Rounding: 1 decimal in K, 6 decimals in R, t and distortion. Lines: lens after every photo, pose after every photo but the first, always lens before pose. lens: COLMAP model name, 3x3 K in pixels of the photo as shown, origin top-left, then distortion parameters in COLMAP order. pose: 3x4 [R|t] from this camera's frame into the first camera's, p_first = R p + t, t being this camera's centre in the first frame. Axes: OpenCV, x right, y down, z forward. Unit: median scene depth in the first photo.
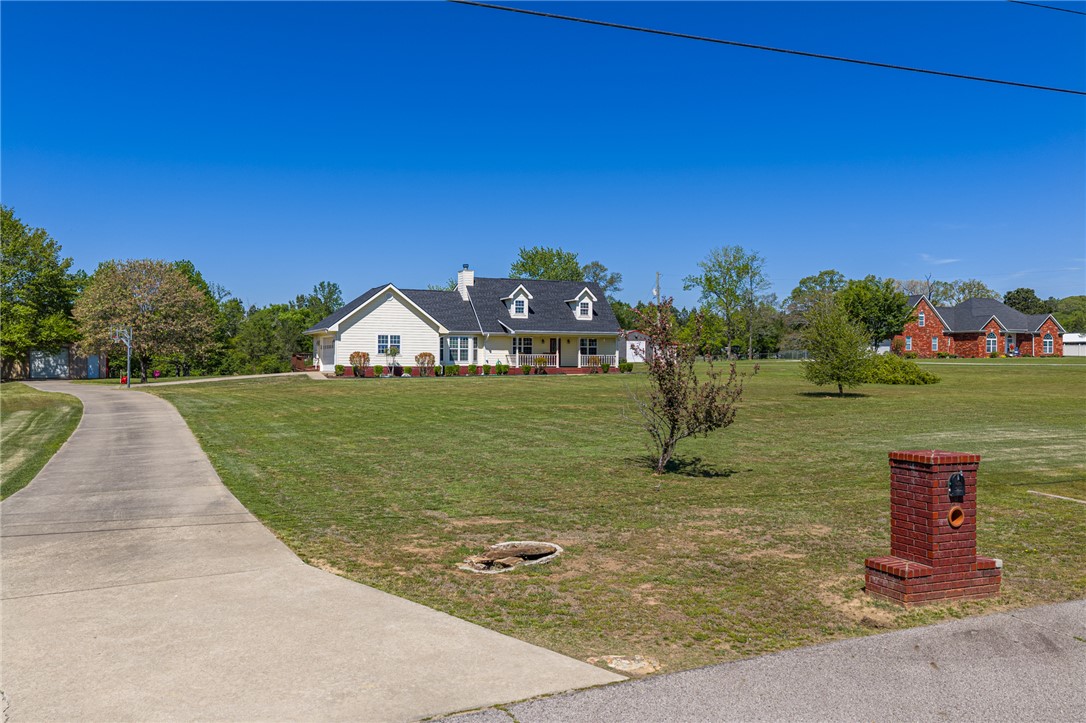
lens RADIAL K [[898.9, 0, 546.5], [0, 898.9, 364.1], [0, 0, 1]] dist [0.020562, -0.042835]
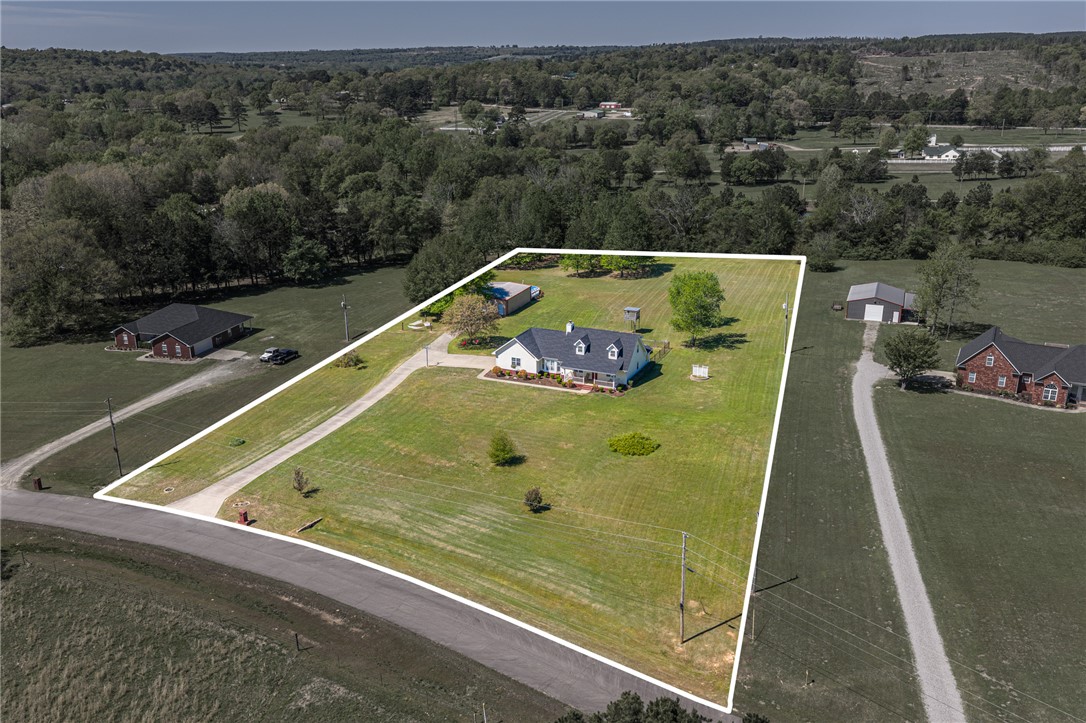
lens RADIAL K [[898.9, 0, 546.5], [0, 898.9, 364.1], [0, 0, 1]] dist [0.020562, -0.042835]
pose [[0.659715, 0.236278, -0.713407, 1.437542], [0.005156, 0.947845, 0.318691, -0.707643], [0.751498, -0.213923, 0.624089, -0.366786]]
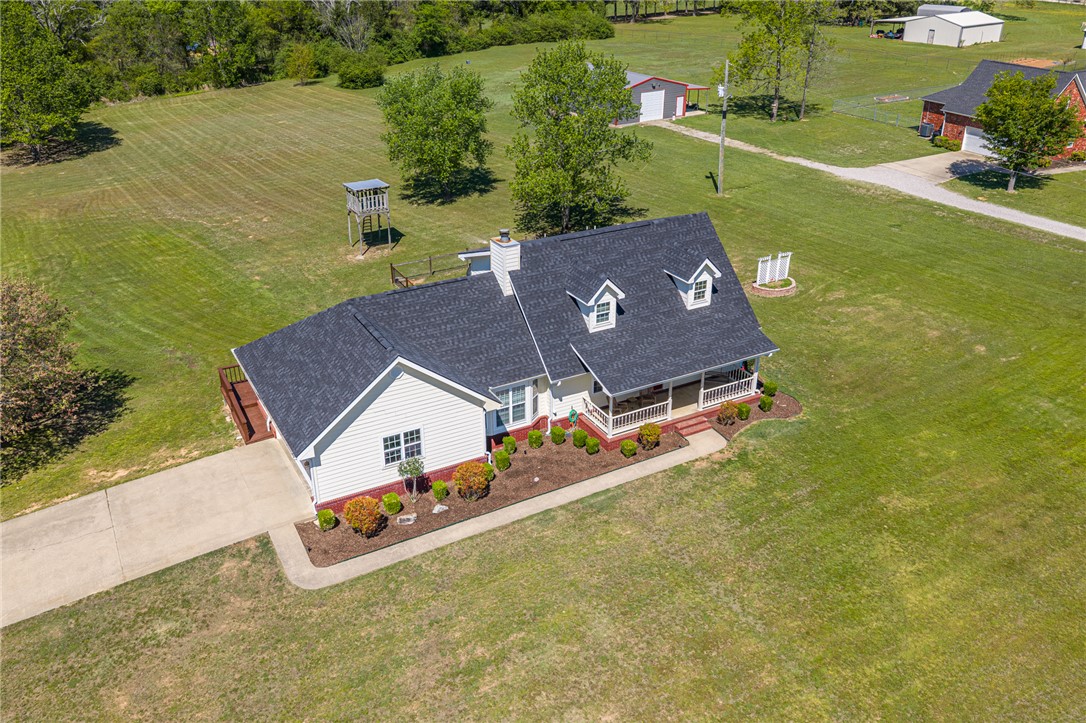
lens RADIAL K [[898.9, 0, 546.5], [0, 898.9, 364.1], [0, 0, 1]] dist [0.020562, -0.042835]
pose [[0.995388, -0.045706, 0.084339, -0.121354], [0.003505, 0.895935, 0.444171, -0.303851], [-0.095864, -0.441827, 0.891964, 0.469715]]
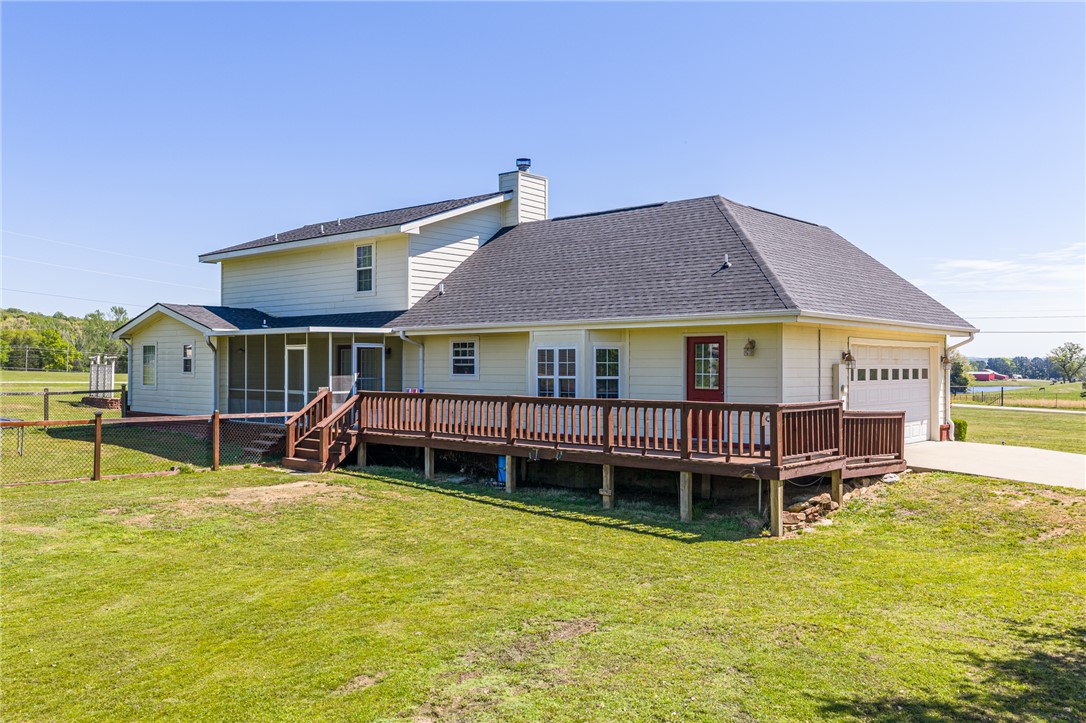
lens RADIAL K [[898.9, 0, 546.5], [0, 898.9, 364.1], [0, 0, 1]] dist [0.020562, -0.042835]
pose [[-0.418672, -0.005734, 0.908119, -0.477467], [-0.003949, 0.999982, 0.004494, -0.022827], [-0.908129, -0.001705, -0.418687, 1.215171]]
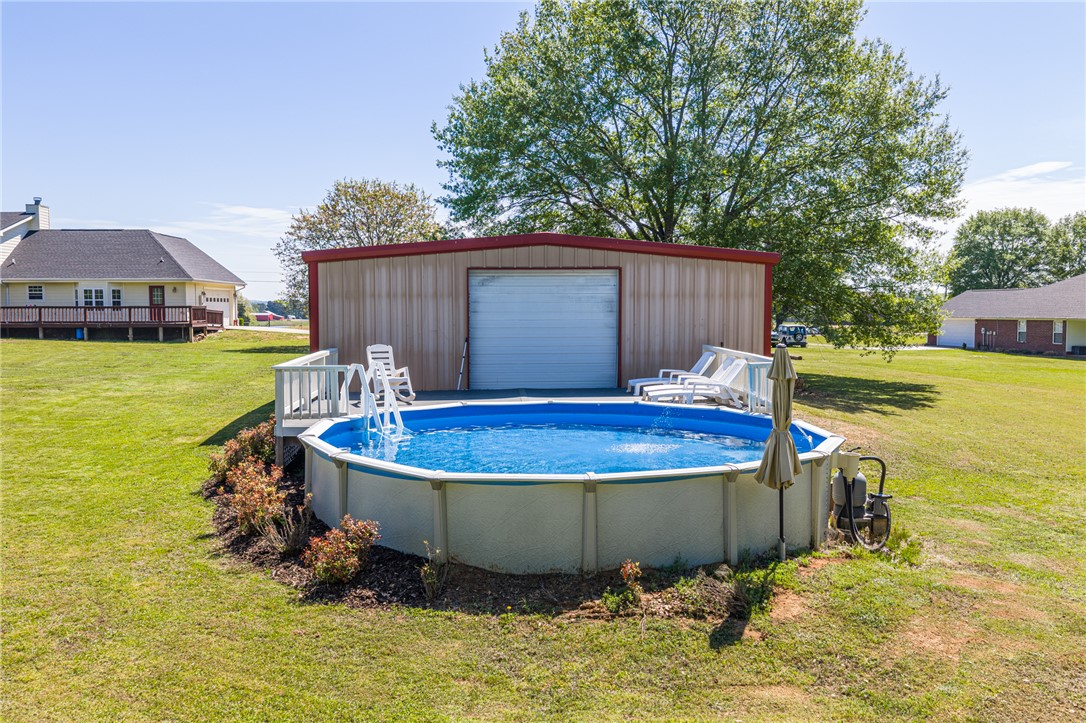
lens RADIAL K [[898.9, 0, 546.5], [0, 898.9, 364.1], [0, 0, 1]] dist [0.020562, -0.042835]
pose [[-0.926949, -0.027928, 0.374146, -0.880753], [-0.004088, 0.997918, 0.064360, -0.013286], [-0.375164, 0.058129, -0.925134, 1.681755]]
